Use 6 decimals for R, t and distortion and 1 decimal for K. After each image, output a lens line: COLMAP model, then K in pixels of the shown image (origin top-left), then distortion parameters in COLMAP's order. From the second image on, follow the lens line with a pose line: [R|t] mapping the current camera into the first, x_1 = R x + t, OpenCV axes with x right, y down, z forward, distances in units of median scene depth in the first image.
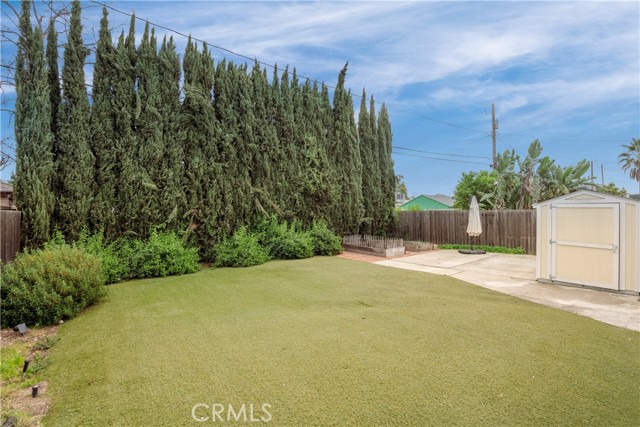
lens RADIAL K [[317.1, 0, 319.2], [0, 317.1, 206.7], [0, 0, 1]] dist [-0.017067, 0.001080]
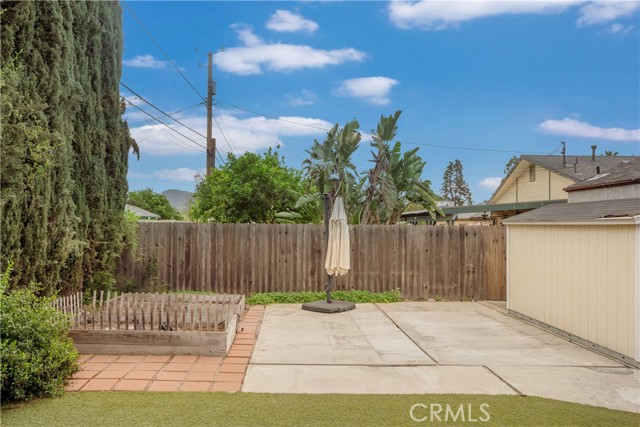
lens RADIAL K [[464.5, 0, 315.2], [0, 464.5, 219.5], [0, 0, 1]] dist [0.026159, 0.010191]
pose [[0.580147, 0.023089, 0.814184, -0.132736], [-0.030156, 0.999522, -0.006858, 0.007120], [-0.813953, -0.020574, 0.580566, 0.505321]]
